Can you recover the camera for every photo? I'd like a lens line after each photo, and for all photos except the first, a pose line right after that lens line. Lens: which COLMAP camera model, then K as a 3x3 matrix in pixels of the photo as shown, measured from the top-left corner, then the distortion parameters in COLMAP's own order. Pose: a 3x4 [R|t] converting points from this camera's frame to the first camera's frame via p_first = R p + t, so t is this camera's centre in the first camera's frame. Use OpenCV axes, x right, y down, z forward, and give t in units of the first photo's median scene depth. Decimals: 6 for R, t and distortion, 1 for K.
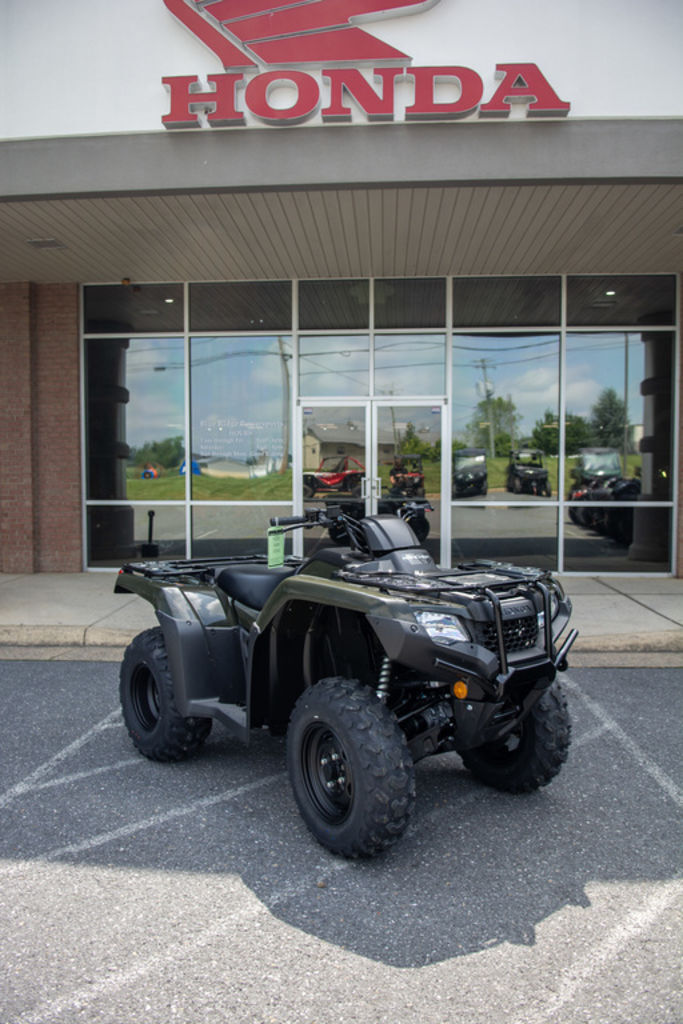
lens RADIAL K [[747.0, 0, 341.5], [0, 747.0, 512.0], [0, 0, 1]] dist [-0.012210, -0.051316]
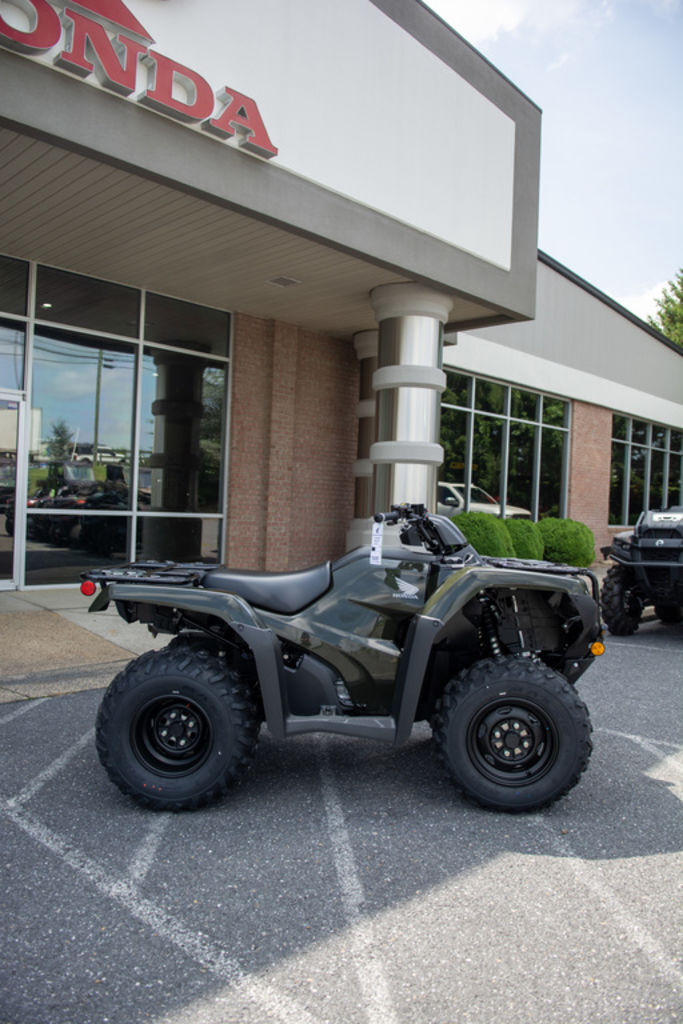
lens RADIAL K [[747.0, 0, 341.5], [0, 747.0, 512.0], [0, 0, 1]] dist [-0.012210, -0.051316]
pose [[0.660277, 0.022423, 0.750688, -0.730893], [-0.005903, 0.999678, -0.024669, 0.025664], [-0.750999, 0.011857, 0.660197, 0.322887]]
